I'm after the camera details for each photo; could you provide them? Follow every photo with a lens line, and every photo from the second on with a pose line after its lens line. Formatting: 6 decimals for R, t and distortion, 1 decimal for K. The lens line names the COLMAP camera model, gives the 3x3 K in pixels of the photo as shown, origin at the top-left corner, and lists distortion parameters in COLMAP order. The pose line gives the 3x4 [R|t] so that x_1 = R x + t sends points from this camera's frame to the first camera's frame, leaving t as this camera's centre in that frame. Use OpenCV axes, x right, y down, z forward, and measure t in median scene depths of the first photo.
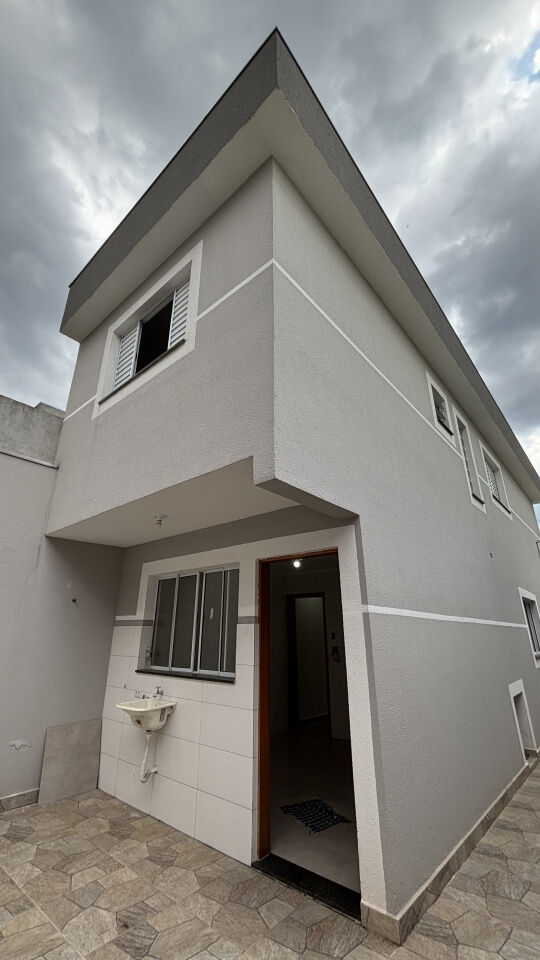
lens RADIAL K [[391.8, 0, 270.1], [0, 391.8, 480.0], [0, 0, 1]] dist [-0.000498, -0.000063]
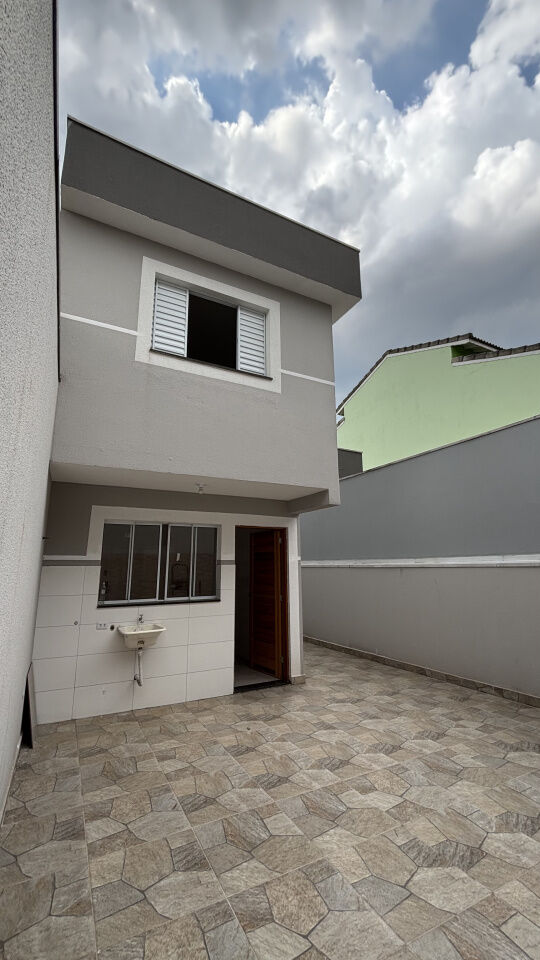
lens RADIAL K [[391.8, 0, 272.2], [0, 391.8, 477.4], [0, 0, 1]] dist [-0.000498, -0.000063]
pose [[0.367869, 0.200319, 0.908045, -1.465624], [-0.325664, 0.942428, -0.075971, 0.100148], [-0.870985, -0.267770, 0.411927, 0.294612]]
